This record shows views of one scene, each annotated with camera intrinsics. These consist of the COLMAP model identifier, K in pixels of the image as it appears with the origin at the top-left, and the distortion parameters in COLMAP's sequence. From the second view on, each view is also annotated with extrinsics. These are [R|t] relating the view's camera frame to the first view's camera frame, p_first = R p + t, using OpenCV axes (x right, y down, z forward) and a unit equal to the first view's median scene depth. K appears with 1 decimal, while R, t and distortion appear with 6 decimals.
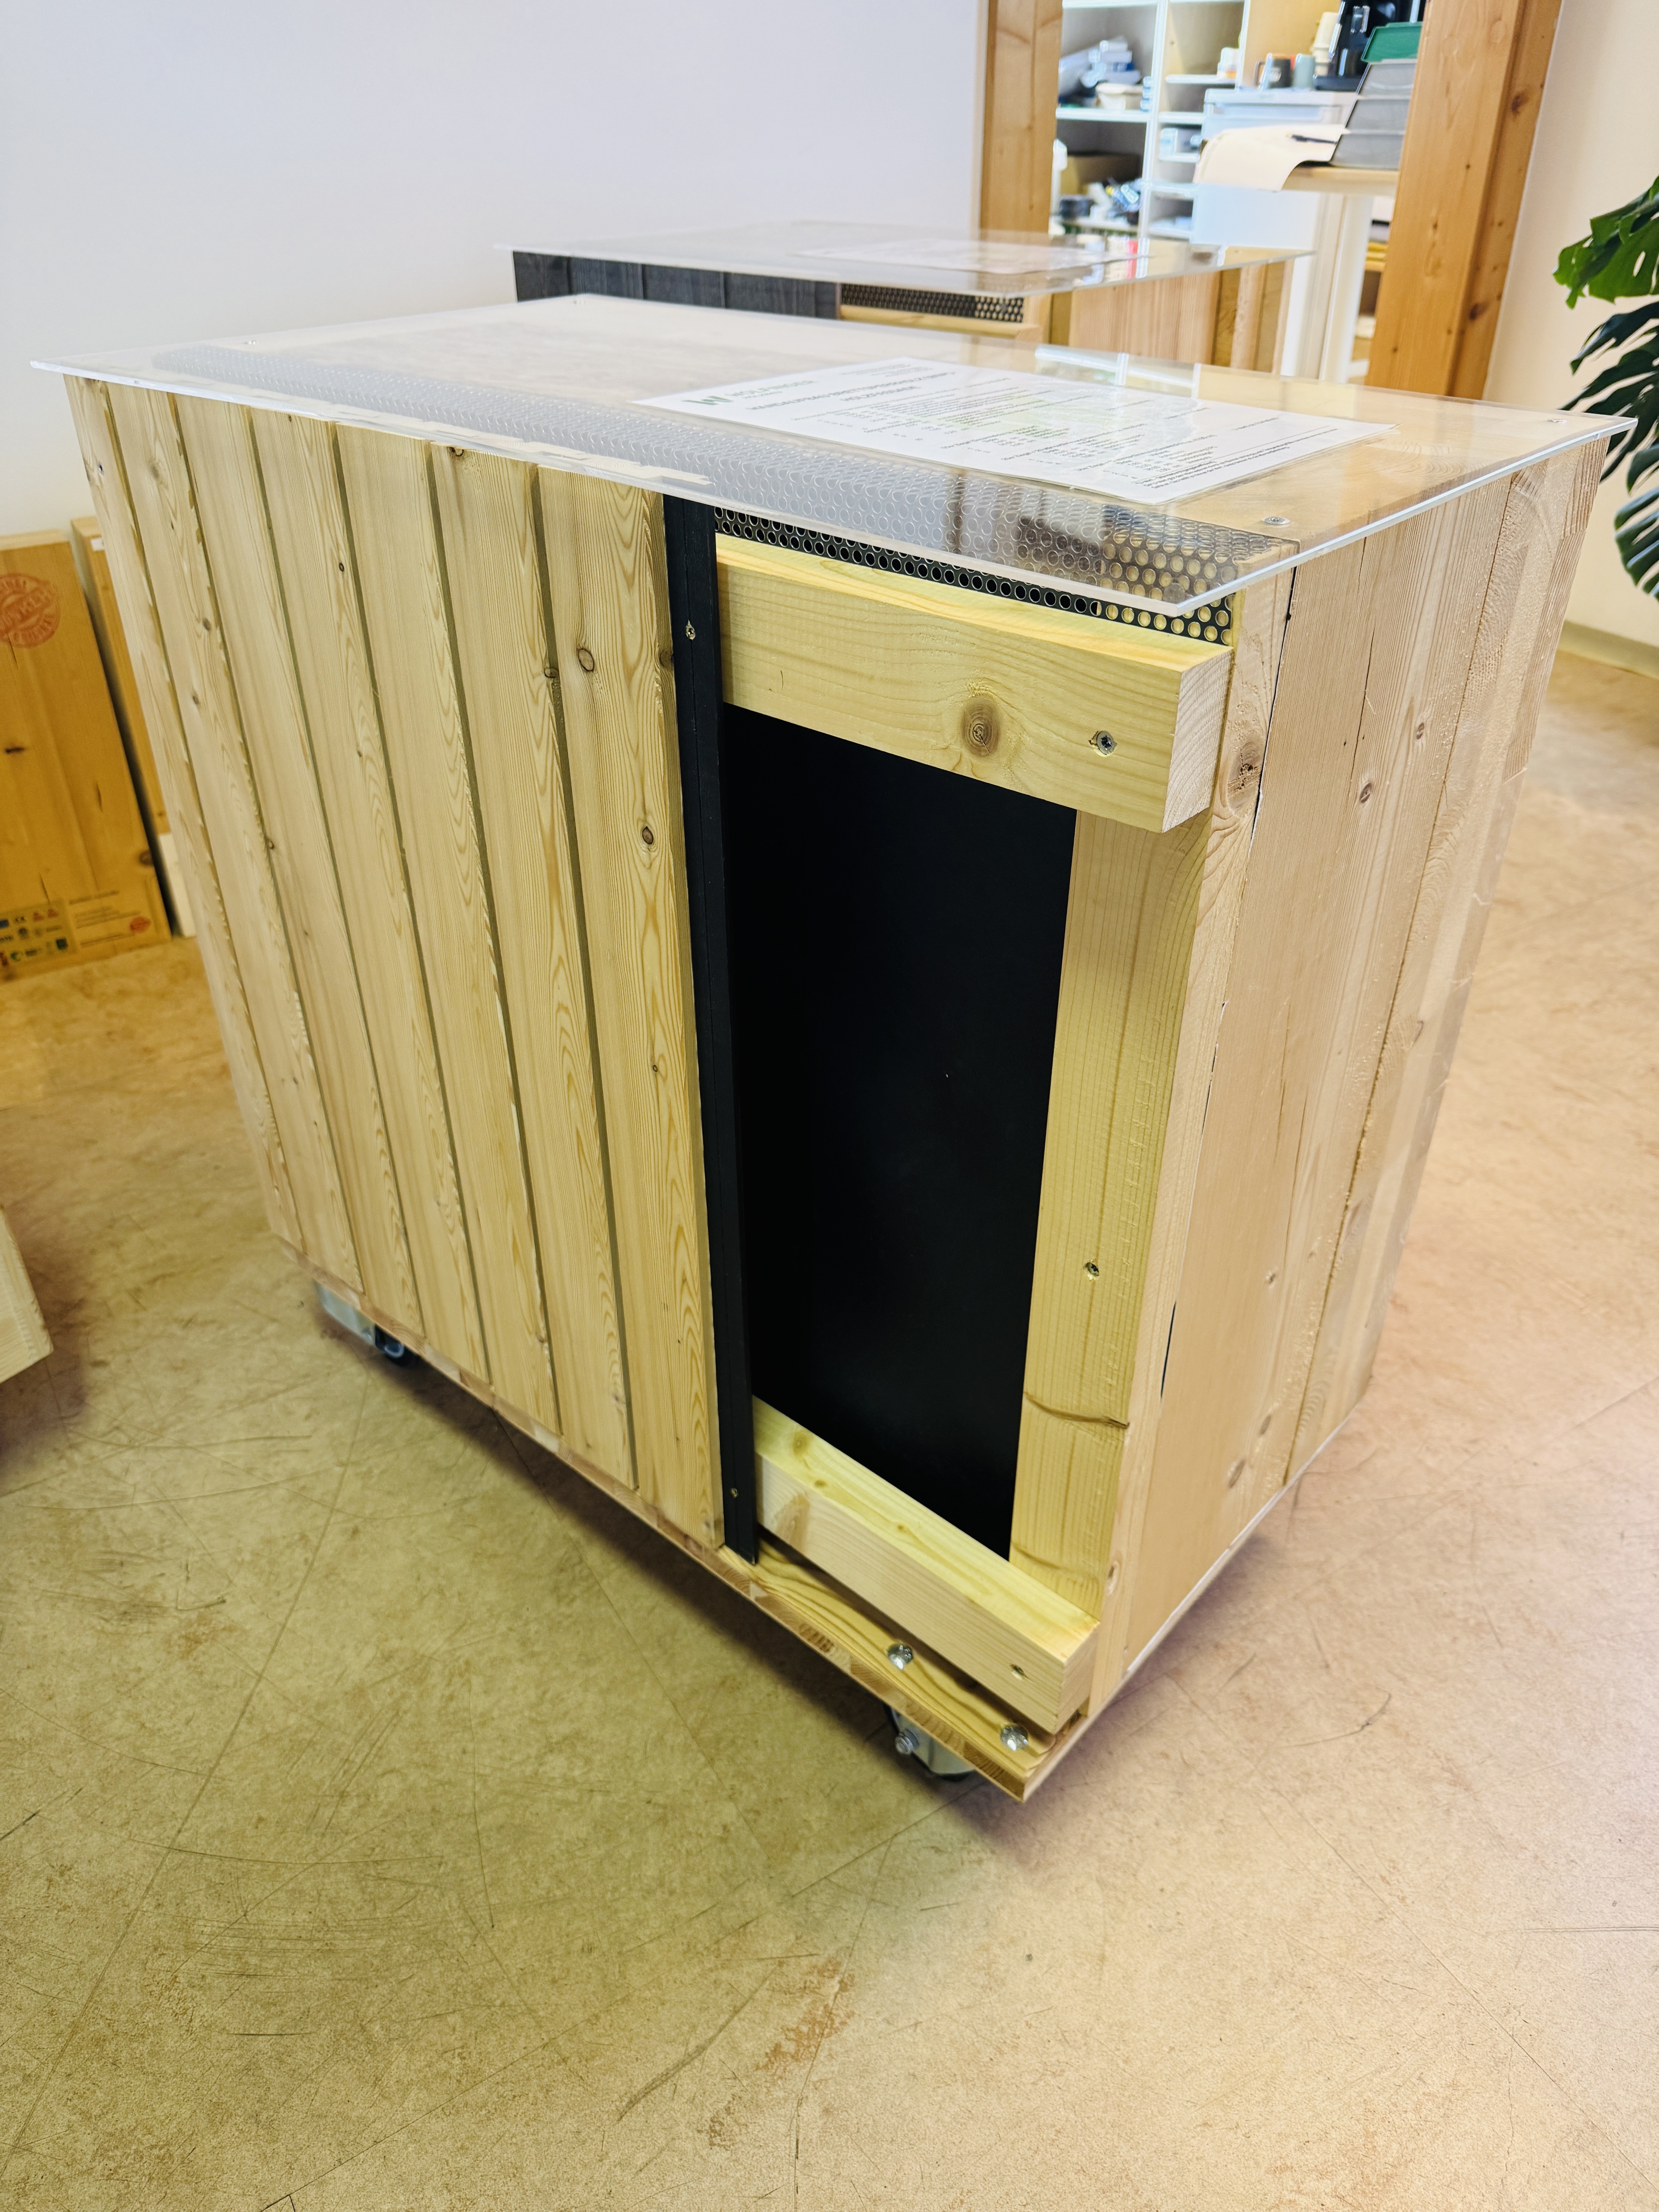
lens RADIAL K [[1586.8, 0, 806.2], [0, 1586.8, 1105.4], [0, 0, 1]] dist [-0.024675, 0.005490]
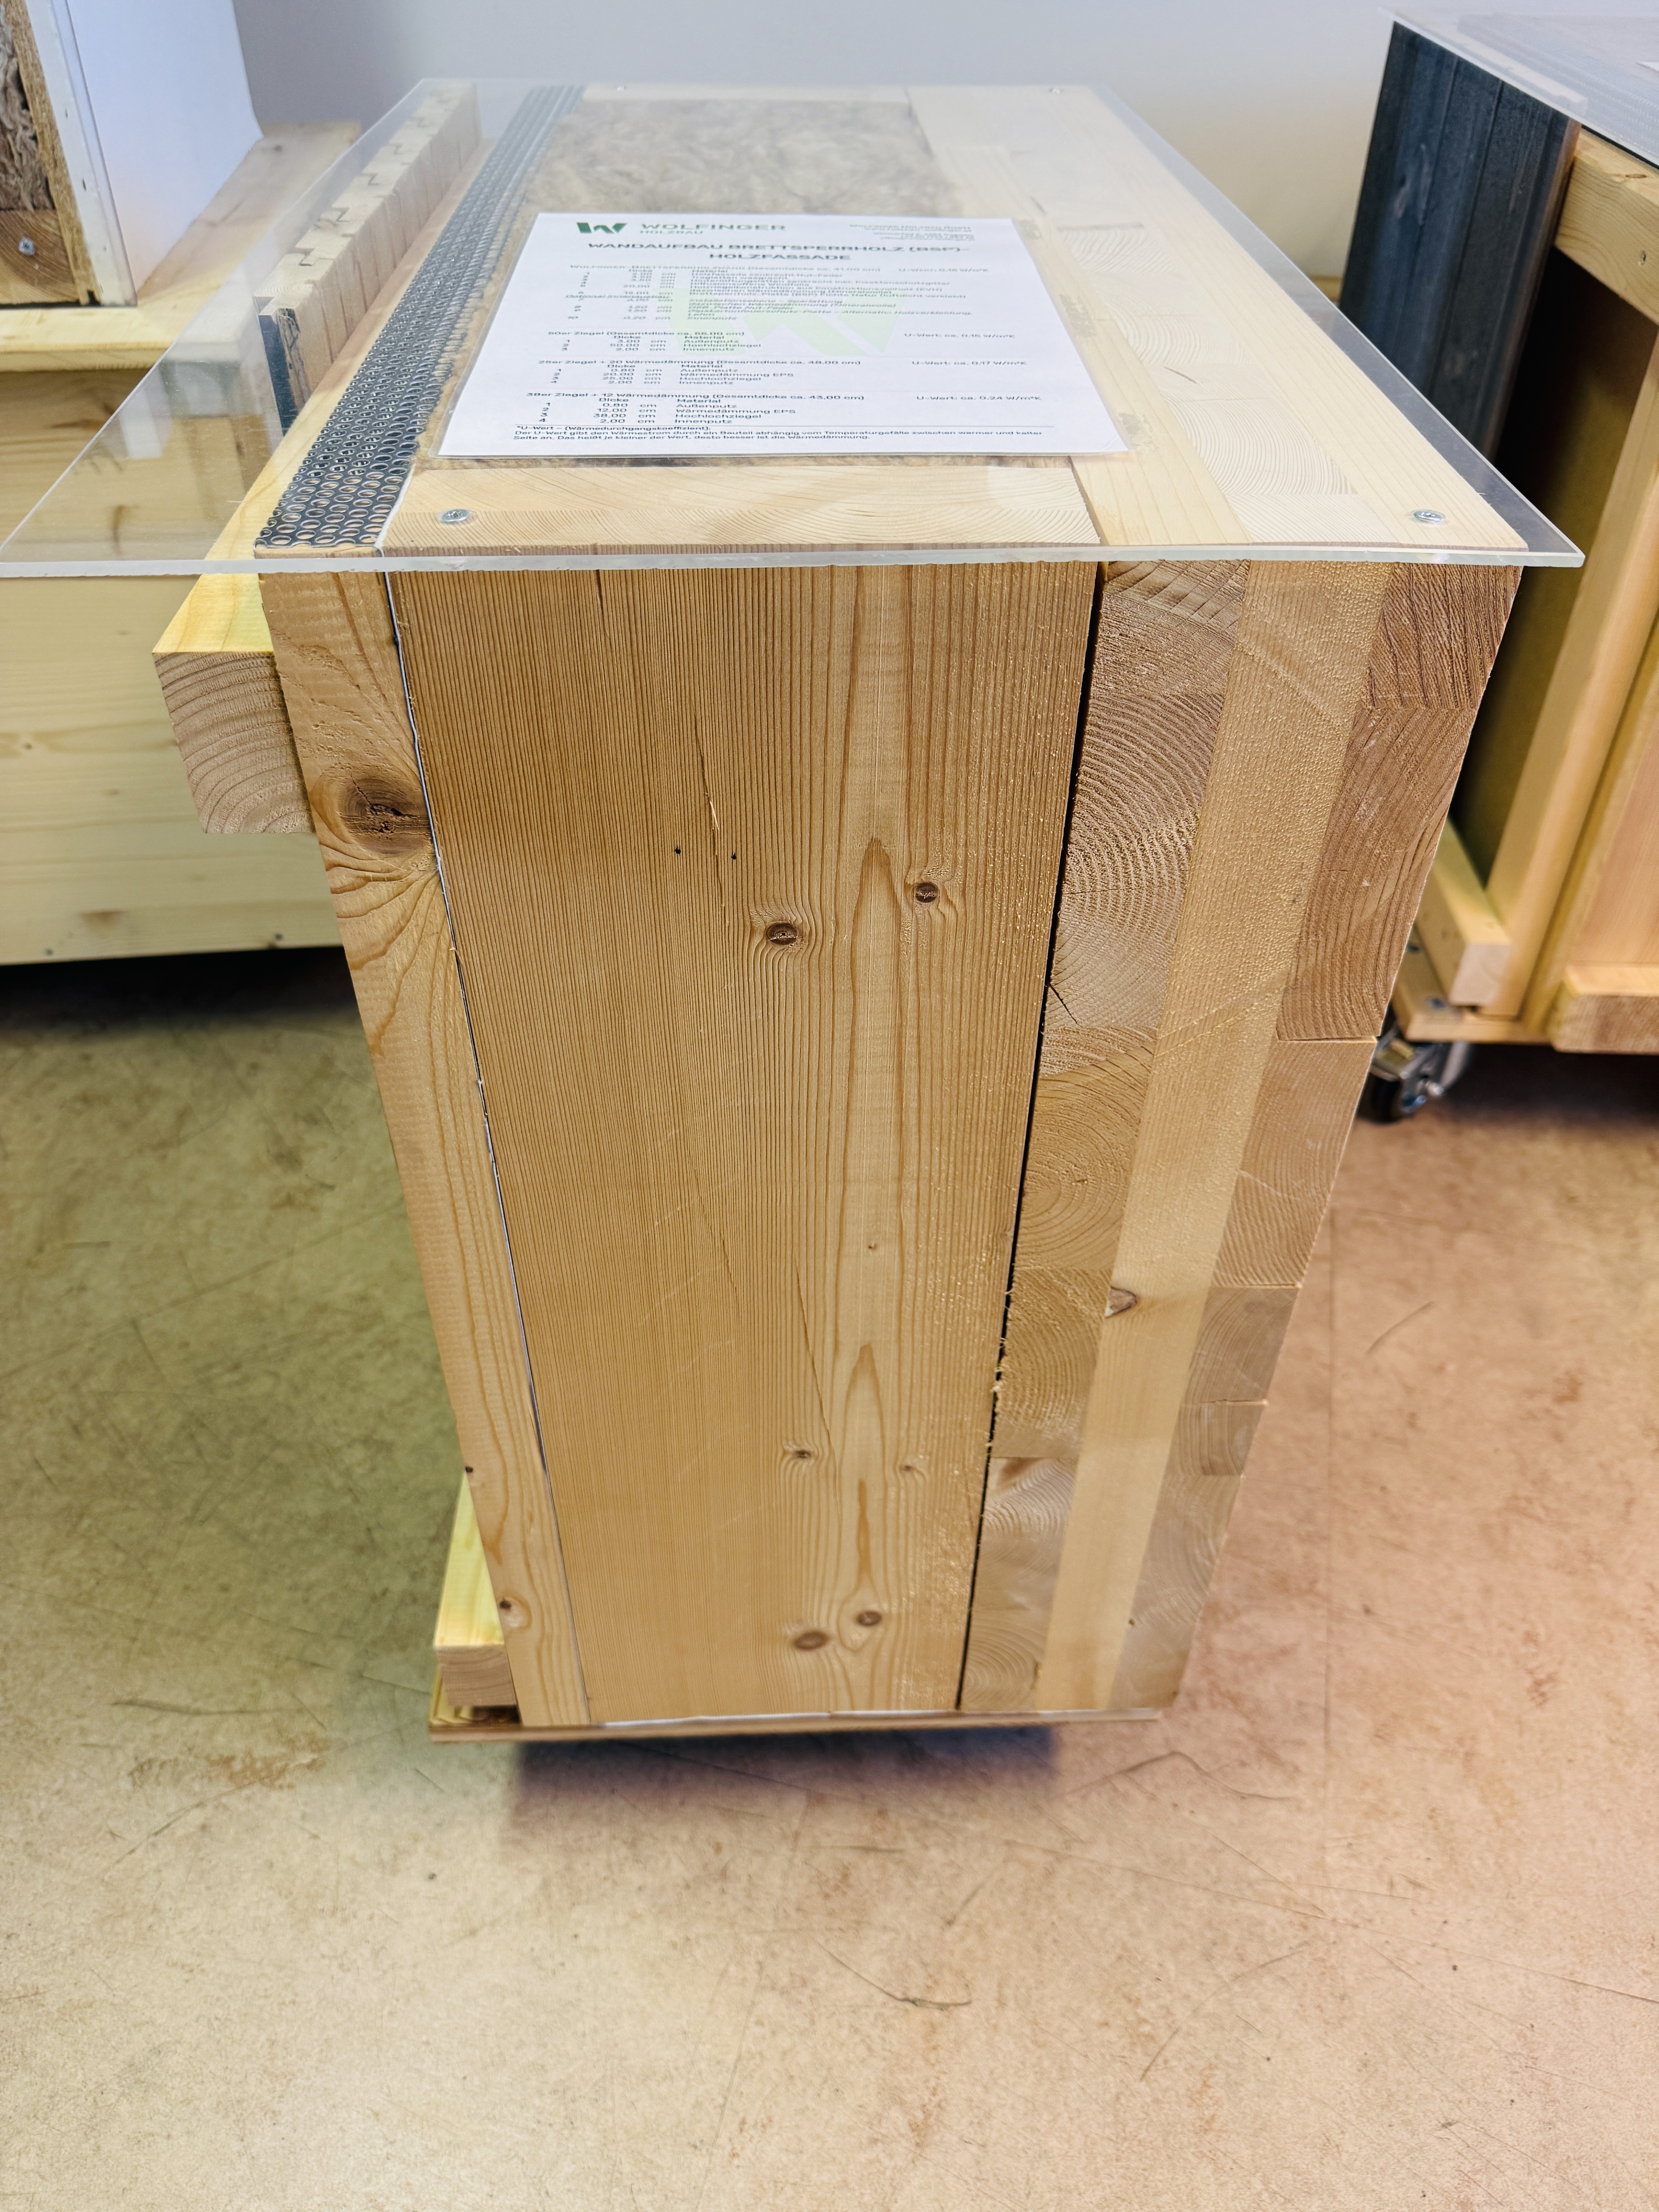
lens RADIAL K [[1586.8, 0, 806.2], [0, 1586.8, 1105.4], [0, 0, 1]] dist [-0.024675, 0.005490]
pose [[0.693409, 0.480902, -0.536579, 0.541456], [-0.402325, 0.876195, 0.265363, -0.222257], [0.597761, 0.031874, 0.801041, 0.289000]]
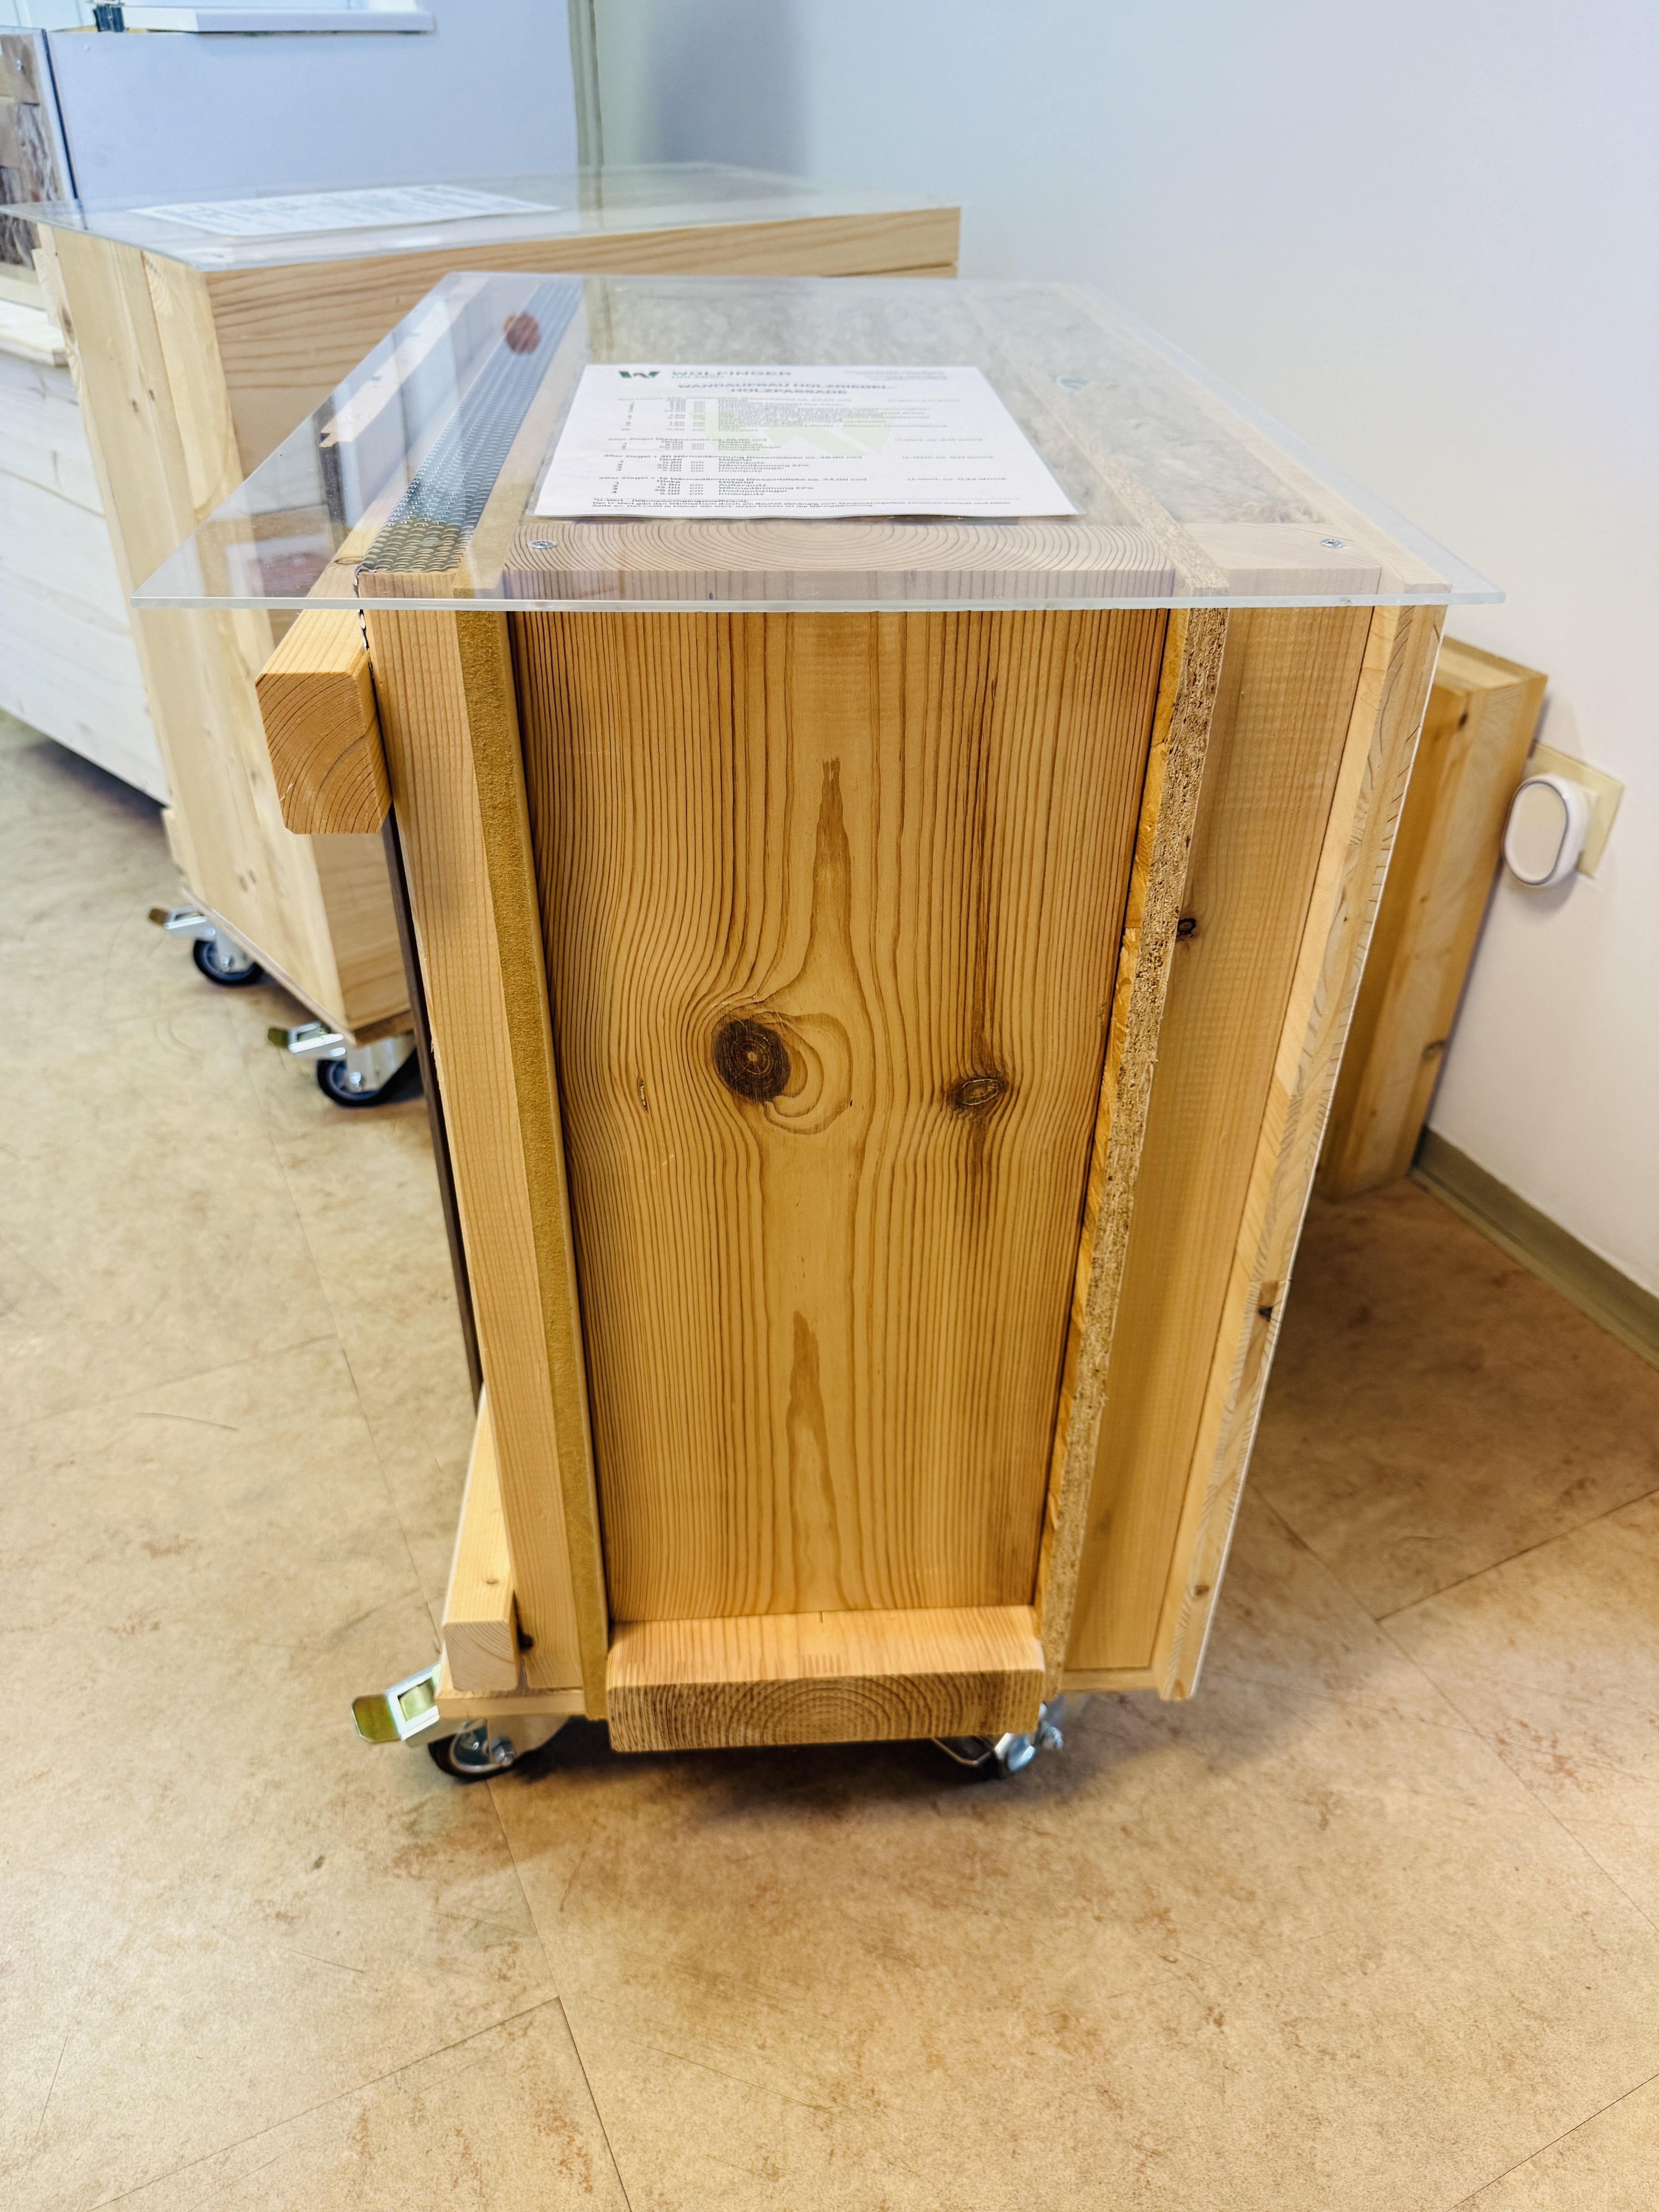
lens RADIAL K [[1580.1, 0, 820.6], [0, 1580.1, 1105.9], [0, 0, 1]] dist [-0.013822, -0.004147]
pose [[-0.093924, 0.582454, -0.807419, 1.083332], [-0.556596, 0.641701, 0.527656, -1.004637], [0.825457, 0.498966, 0.263920, 1.487995]]
